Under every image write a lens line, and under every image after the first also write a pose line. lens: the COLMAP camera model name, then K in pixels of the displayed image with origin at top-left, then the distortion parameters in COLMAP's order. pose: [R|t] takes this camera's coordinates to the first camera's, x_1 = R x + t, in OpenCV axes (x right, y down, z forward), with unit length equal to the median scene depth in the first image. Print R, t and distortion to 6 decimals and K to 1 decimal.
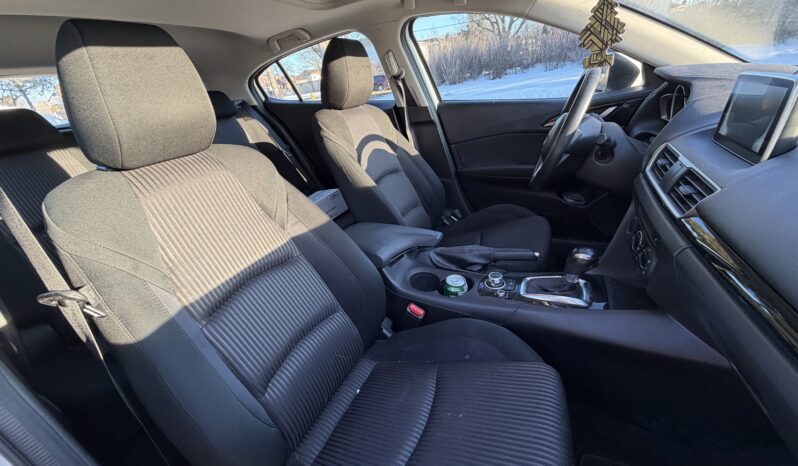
lens RADIAL K [[318.0, 0, 396.9], [0, 318.0, 236.0], [0, 0, 1]] dist [-0.000022, -0.000369]
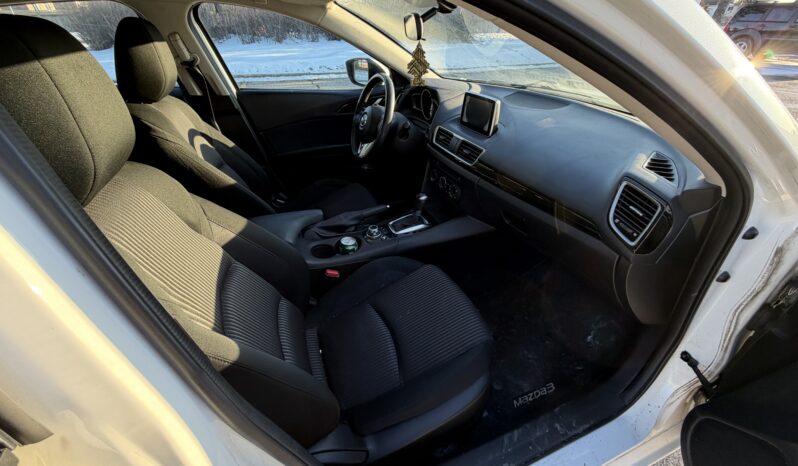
lens RADIAL K [[318.0, 0, 396.9], [0, 318.0, 236.0], [0, 0, 1]] dist [-0.000022, -0.000369]
pose [[0.674478, -0.299013, 0.675034, -0.559310], [0.247370, 0.952992, 0.174971, -0.058662], [-0.695620, 0.048969, 0.716739, -0.072017]]
